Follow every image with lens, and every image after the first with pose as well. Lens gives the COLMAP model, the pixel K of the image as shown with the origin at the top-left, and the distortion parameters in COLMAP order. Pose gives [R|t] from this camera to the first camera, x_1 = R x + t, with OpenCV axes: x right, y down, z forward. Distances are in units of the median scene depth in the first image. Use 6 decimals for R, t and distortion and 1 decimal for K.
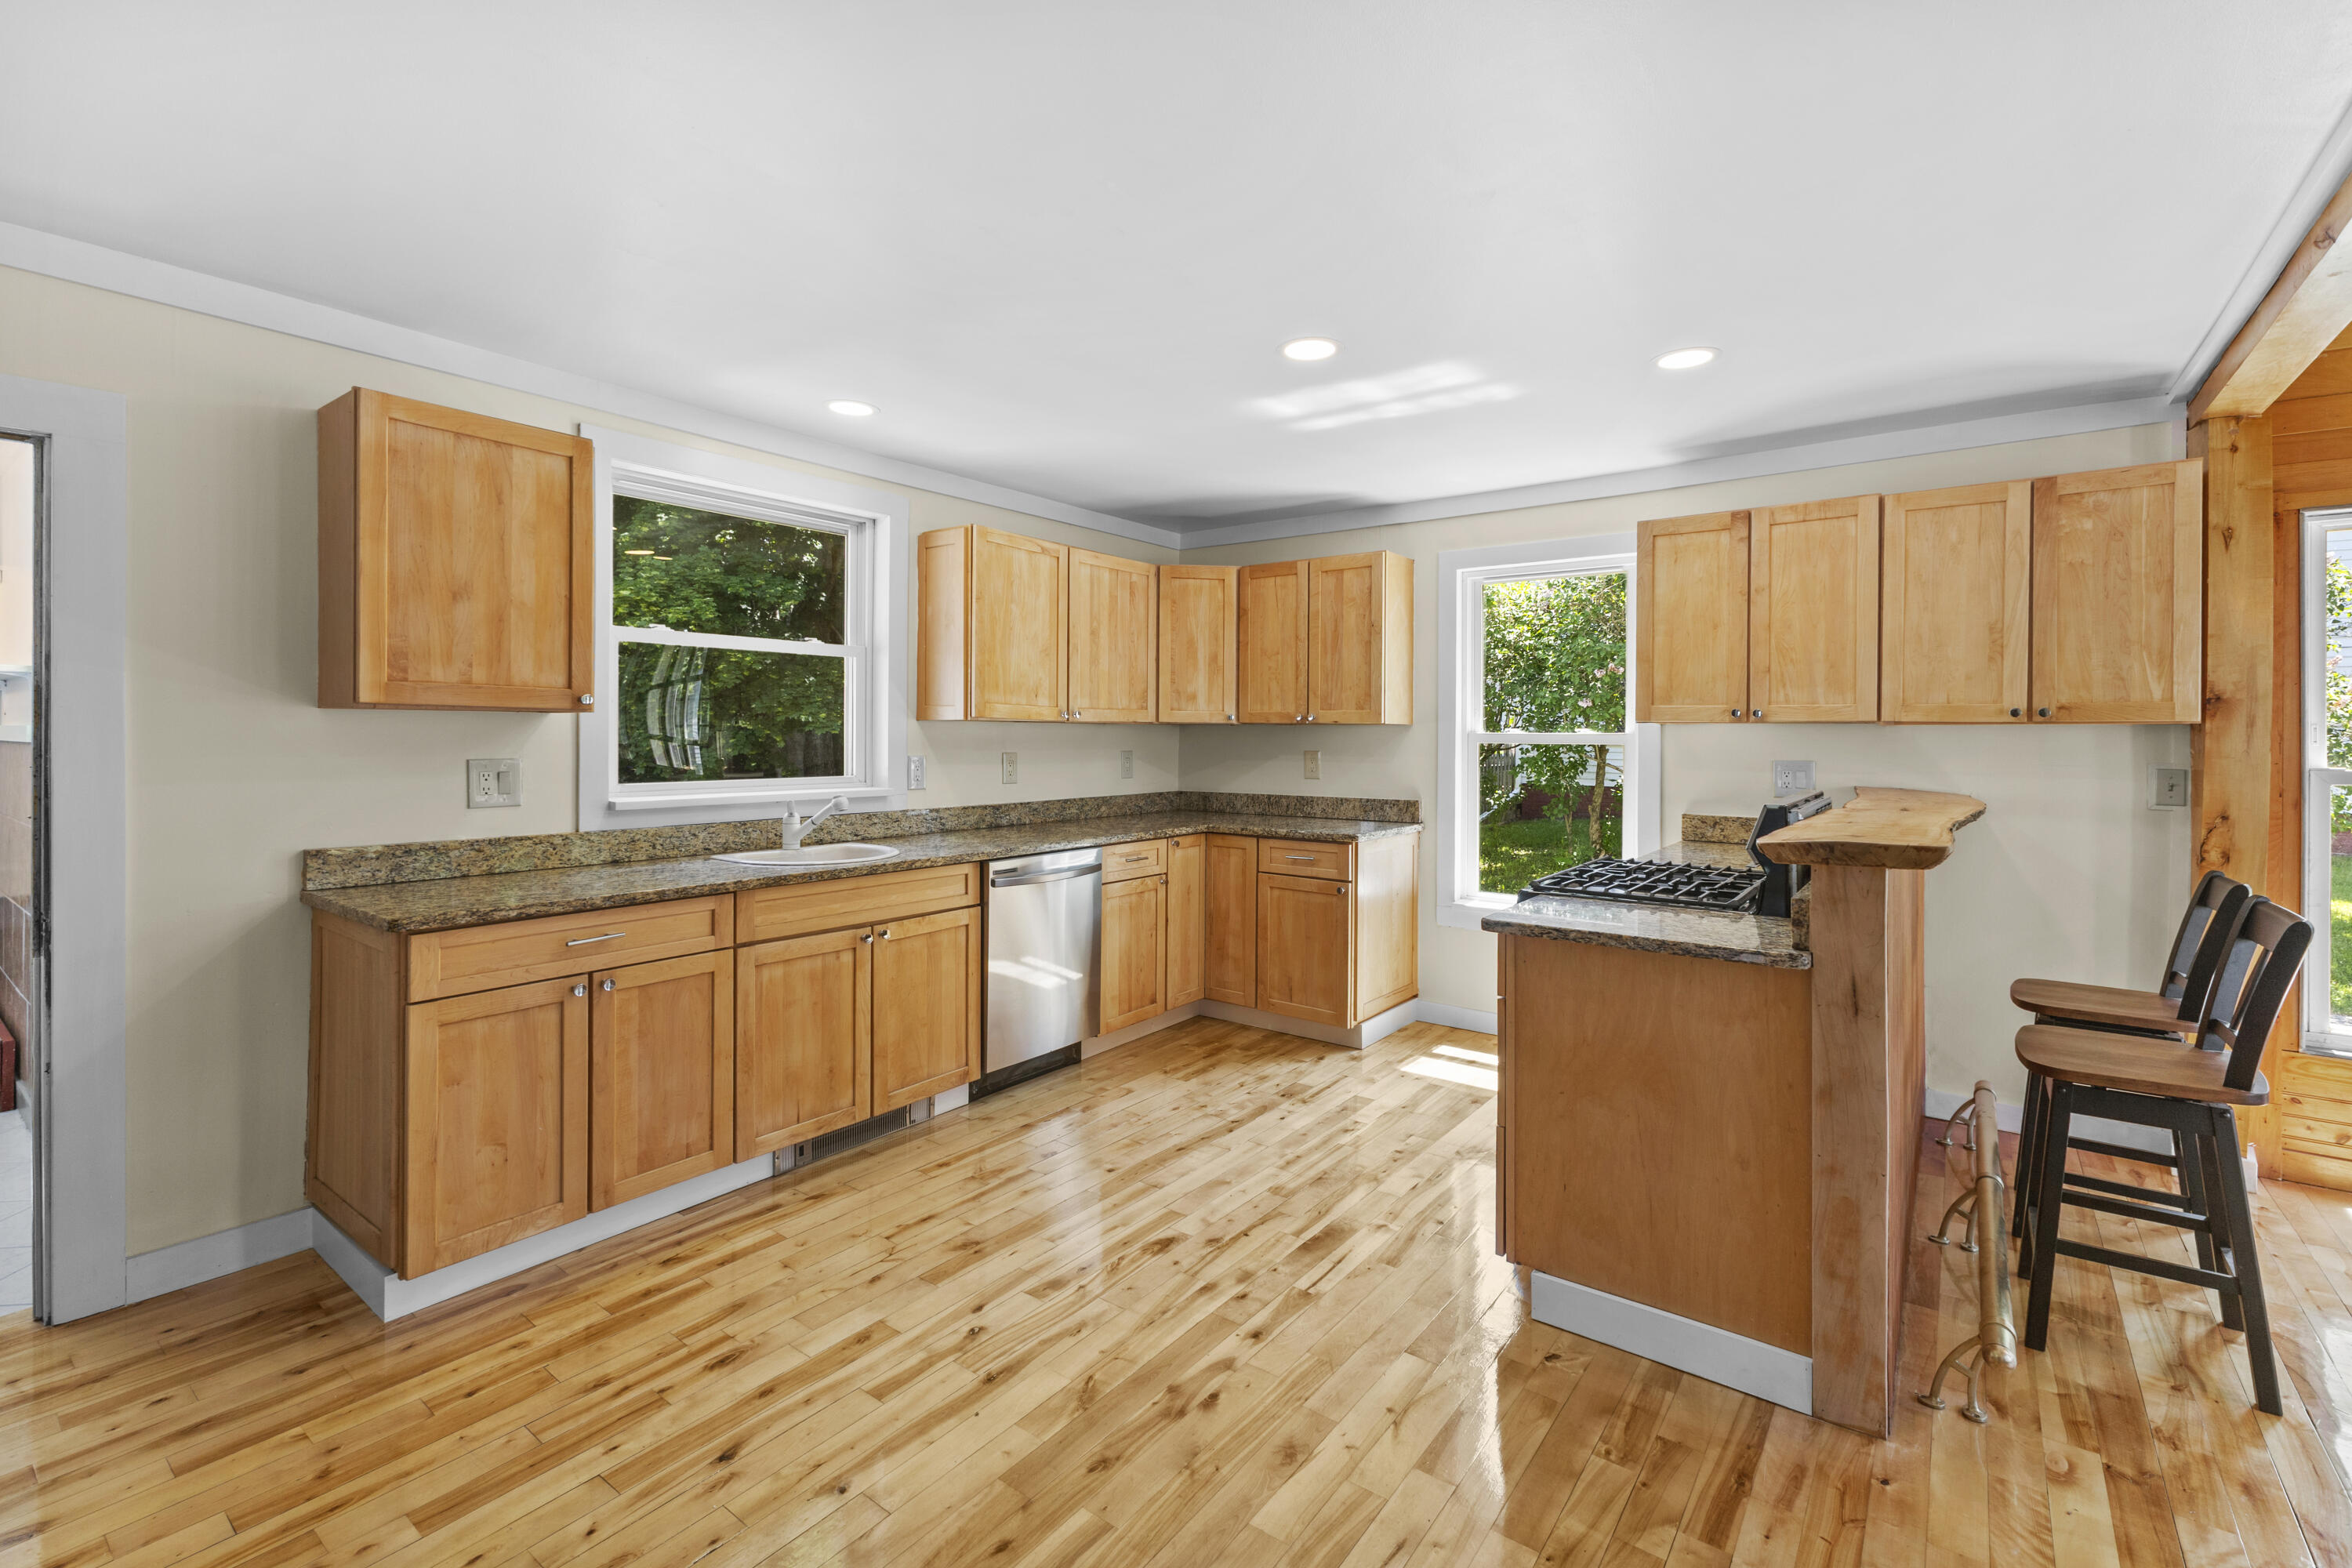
lens RADIAL K [[1026.7, 0, 1182.0], [0, 1026.7, 734.0], [0, 0, 1]] dist [0.005966, -0.000108]
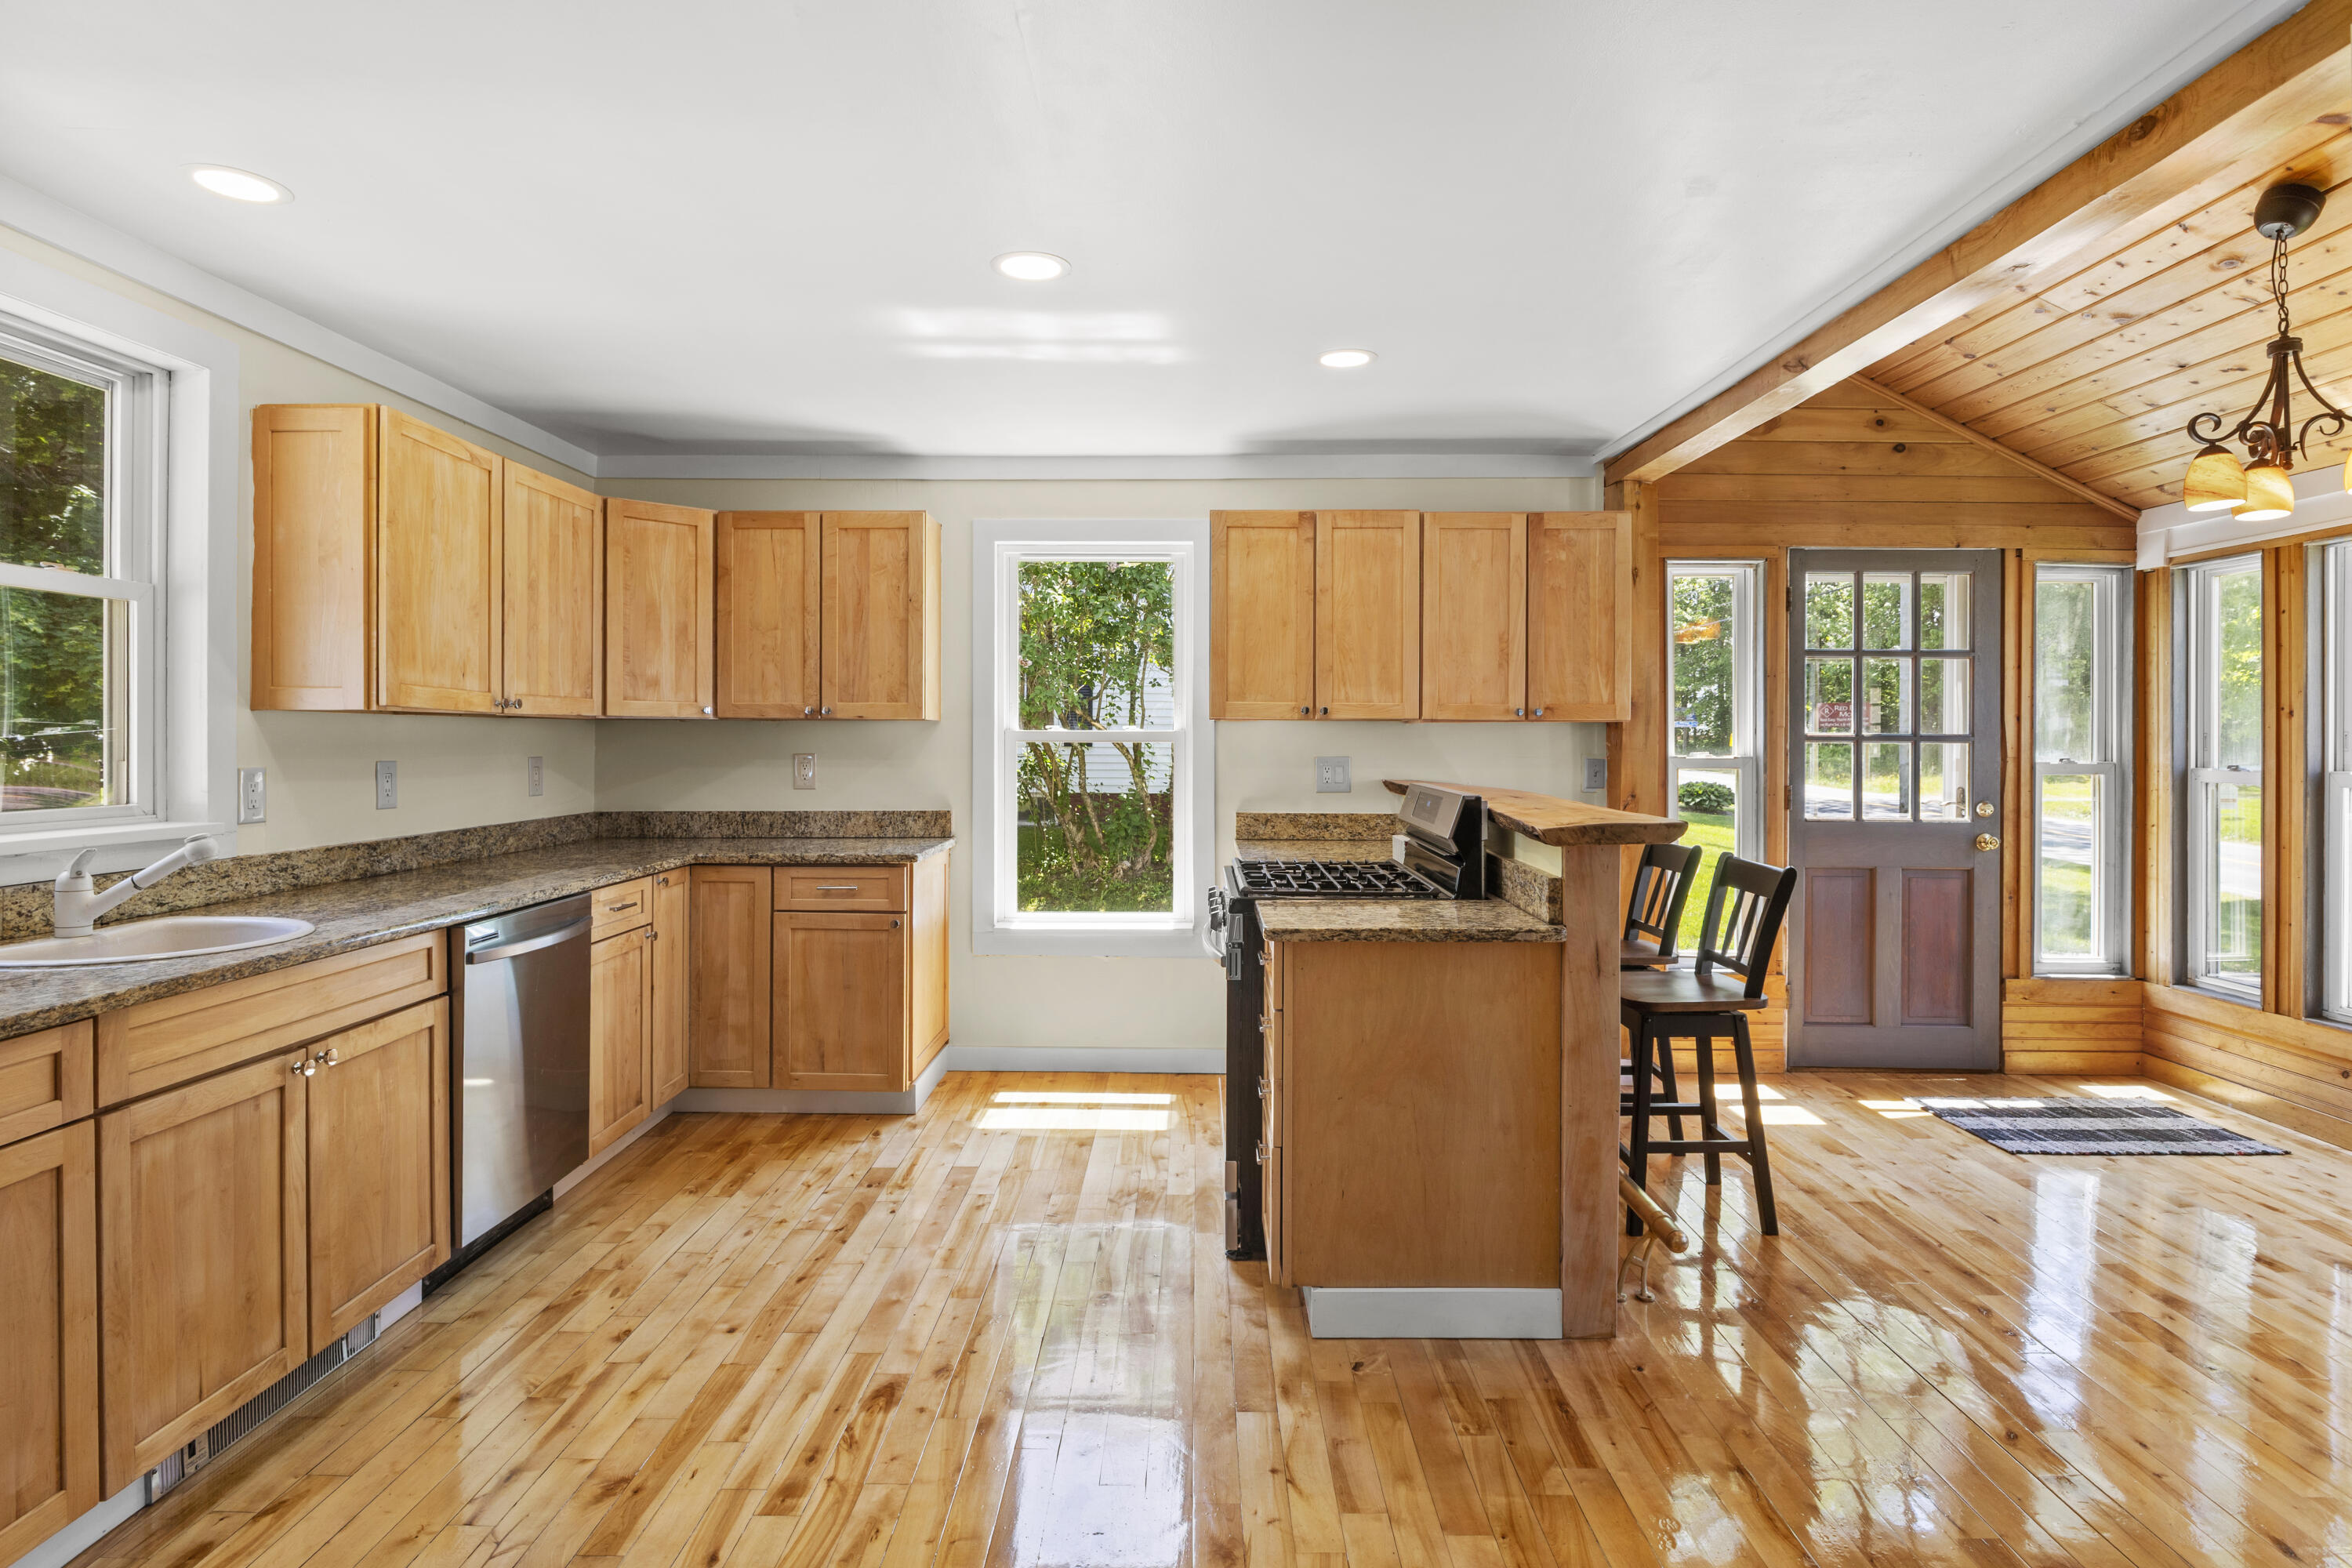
lens RADIAL K [[1224.3, 0, 1177.7], [0, 1224.3, 740.2], [0, 0, 1]] dist [-0.009118, -0.000625]
pose [[0.805465, -0.005286, 0.592620, -0.277404], [0.002419, 0.999981, 0.005631, 0.002092], [-0.592639, -0.003102, 0.805462, 0.100640]]
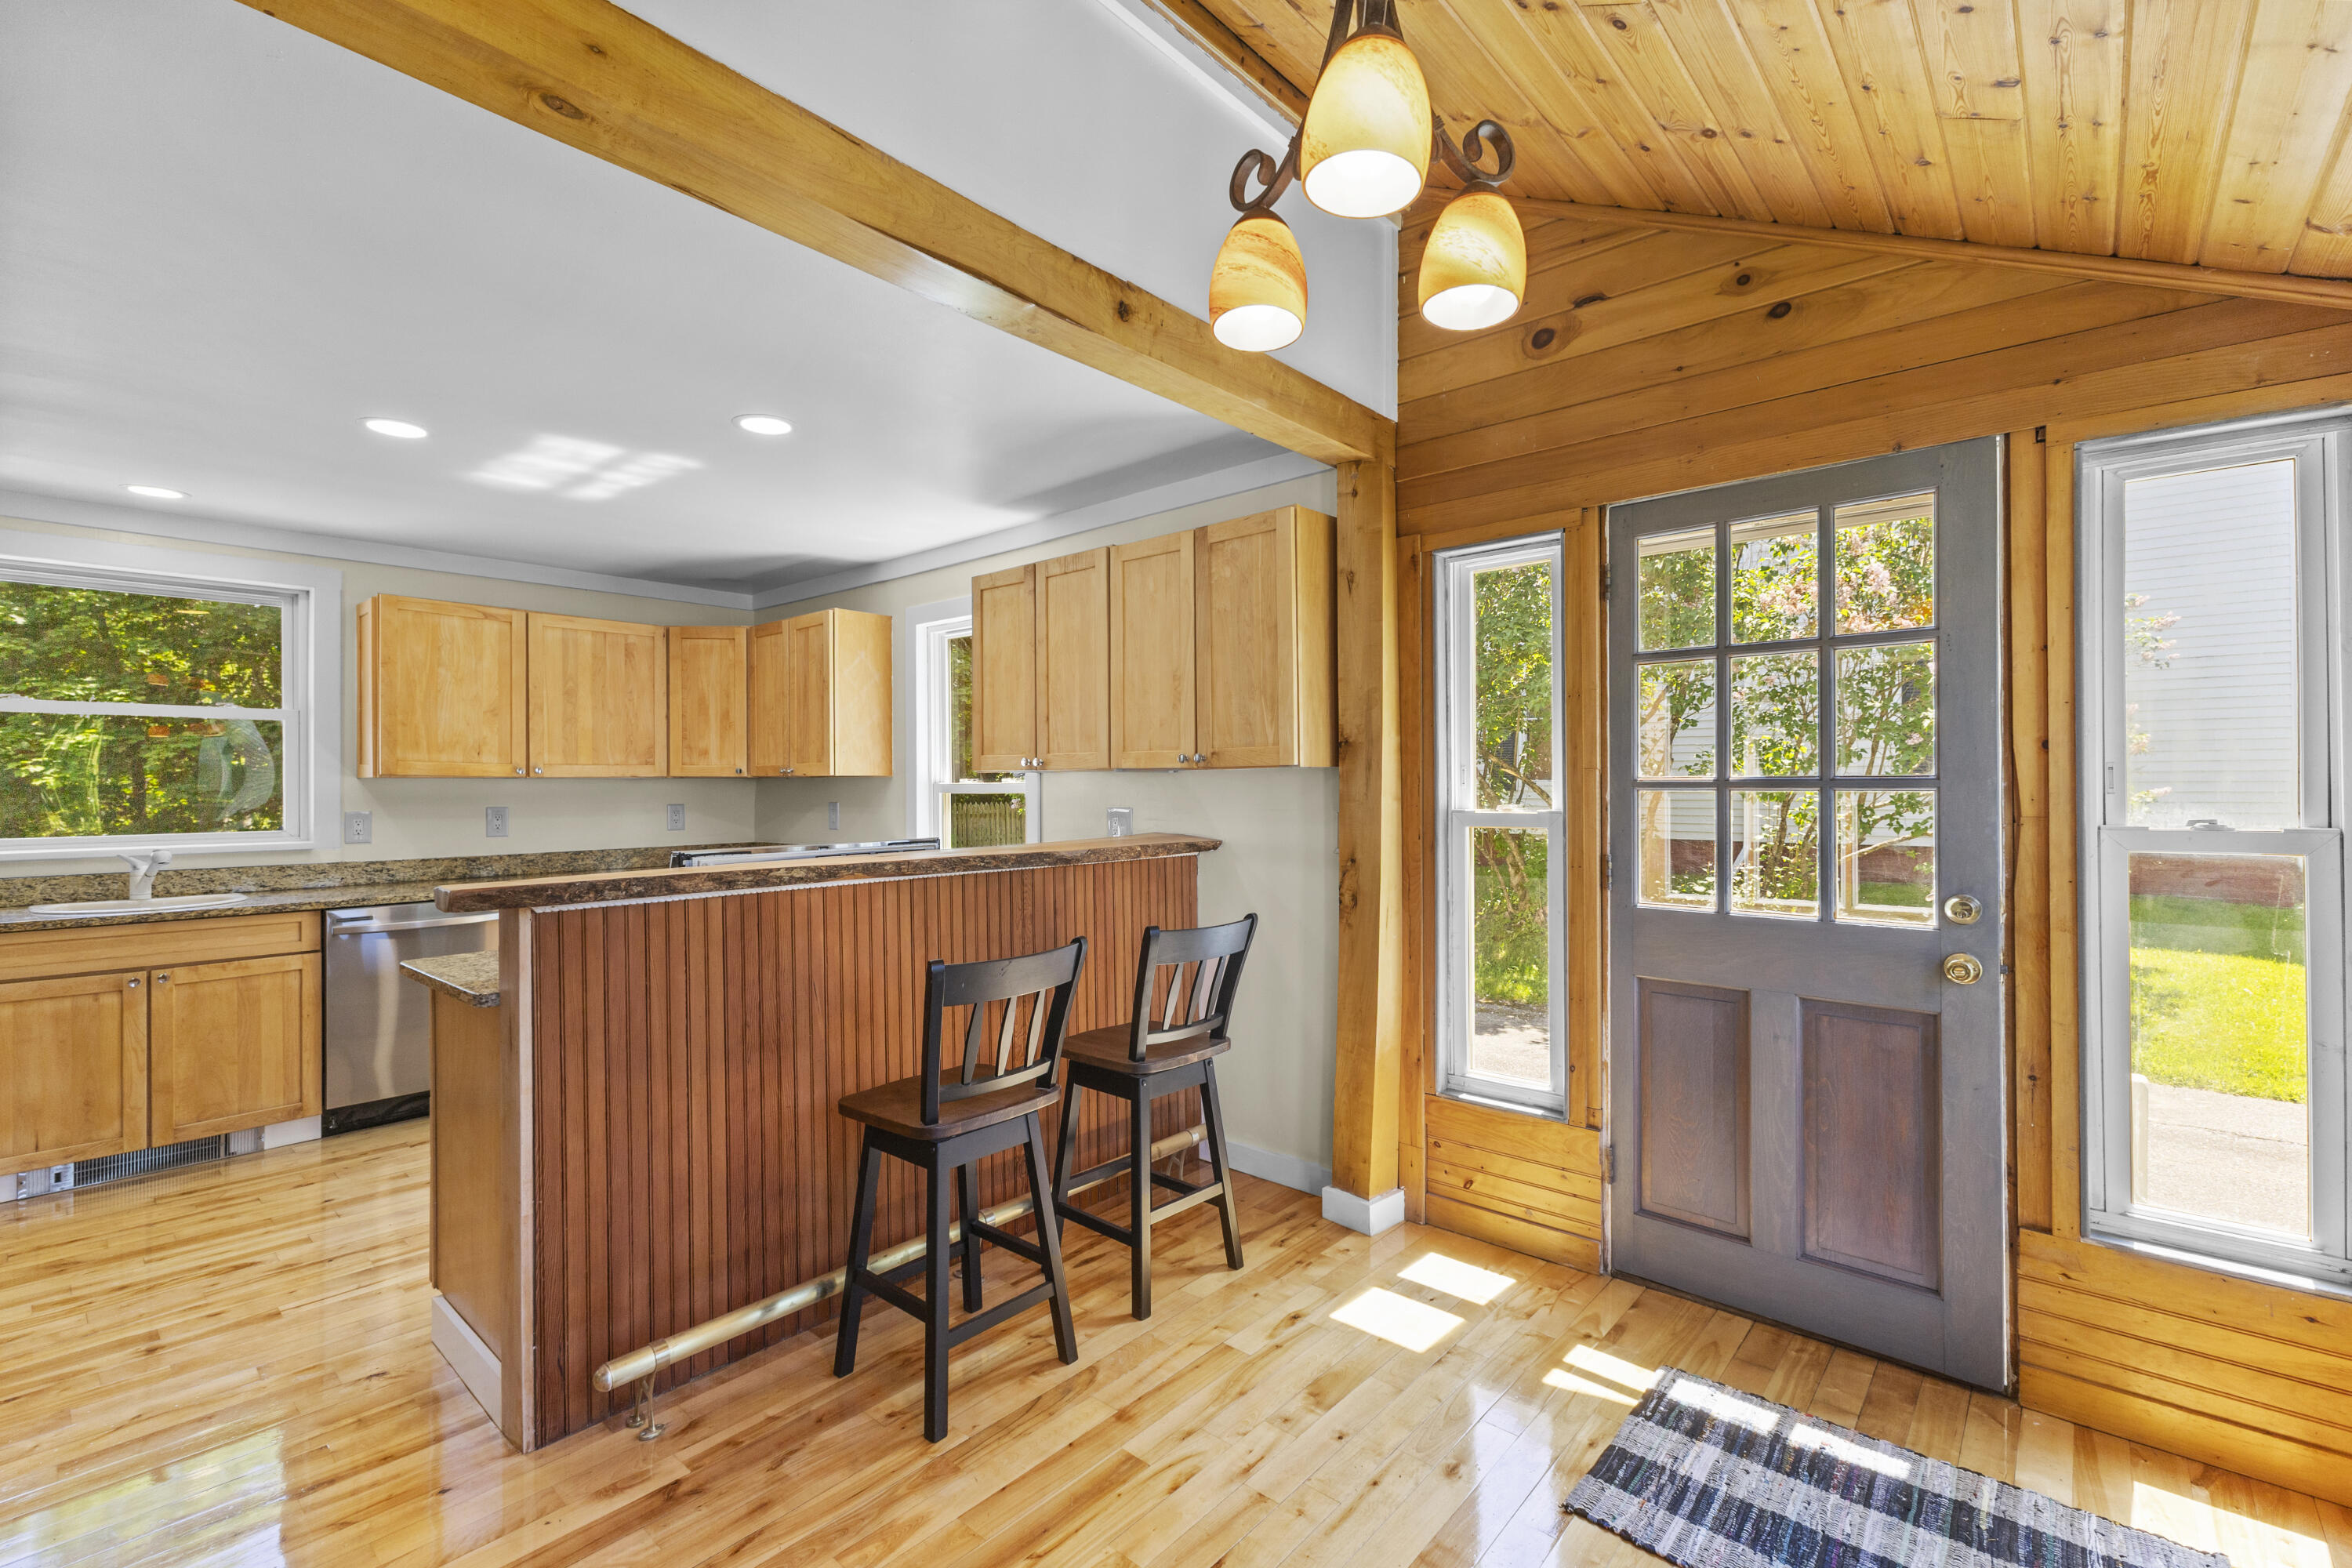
lens RADIAL K [[1018.0, 0, 1175.8], [0, 1018.0, 778.9], [0, 0, 1]] dist [0.015160, -0.003902]
pose [[0.997299, -0.012491, -0.072379, 0.758371], [0.012051, 0.999906, -0.006508, 0.005175], [0.072453, 0.005618, 0.997356, -0.000635]]
